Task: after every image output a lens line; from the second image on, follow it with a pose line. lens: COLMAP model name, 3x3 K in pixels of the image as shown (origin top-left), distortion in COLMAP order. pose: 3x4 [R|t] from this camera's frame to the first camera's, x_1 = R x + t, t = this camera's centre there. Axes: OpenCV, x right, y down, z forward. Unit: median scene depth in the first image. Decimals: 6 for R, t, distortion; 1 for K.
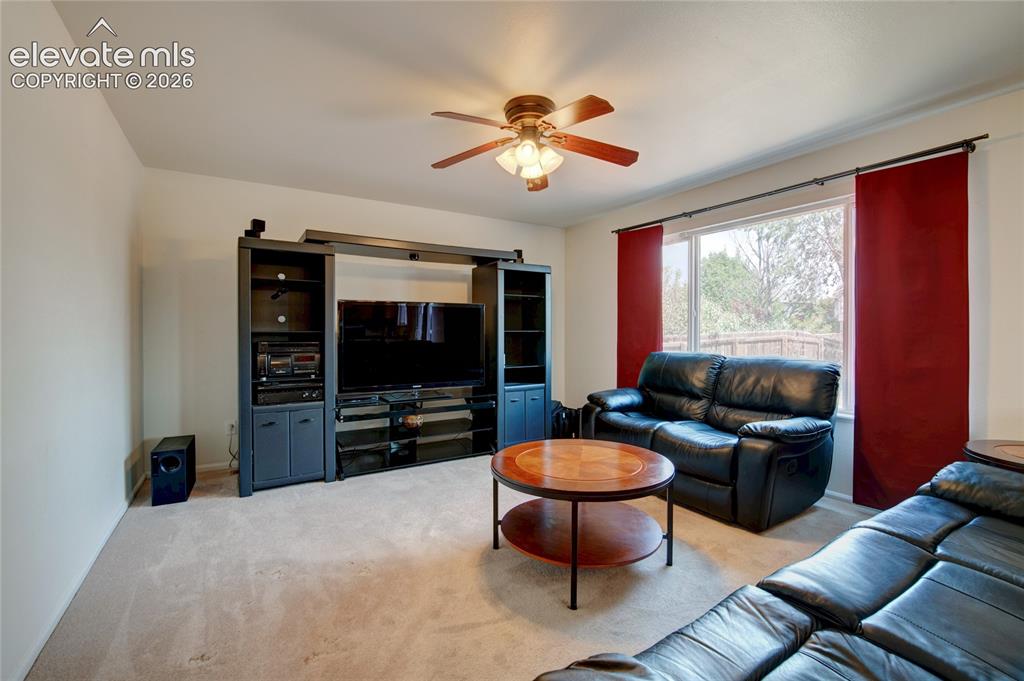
lens RADIAL K [[455.5, 0, 521.6], [0, 455.5, 337.4], [0, 0, 1]] dist [-0.018136, 0.000022]
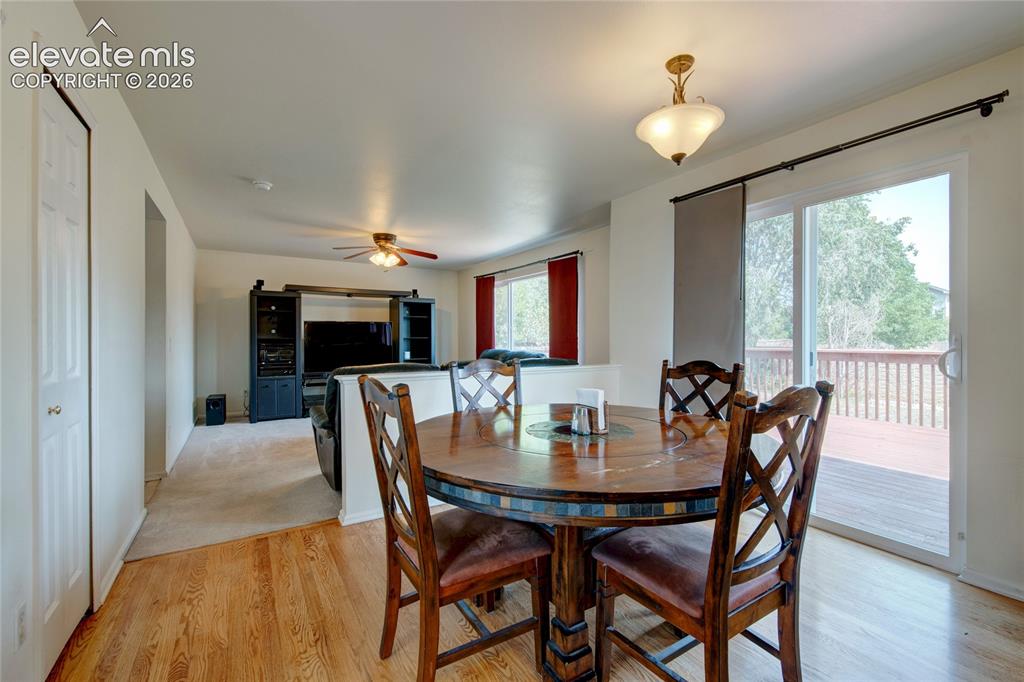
lens RADIAL K [[443.2, 0, 513.9], [0, 443.2, 341.8], [0, 0, 1]] dist [0.000148, 0.000115]
pose [[0.999980, -0.003298, -0.005472, 0.480446], [0.003275, 0.999985, -0.004365, 0.012011], [0.005486, 0.004347, 0.999976, -0.834125]]
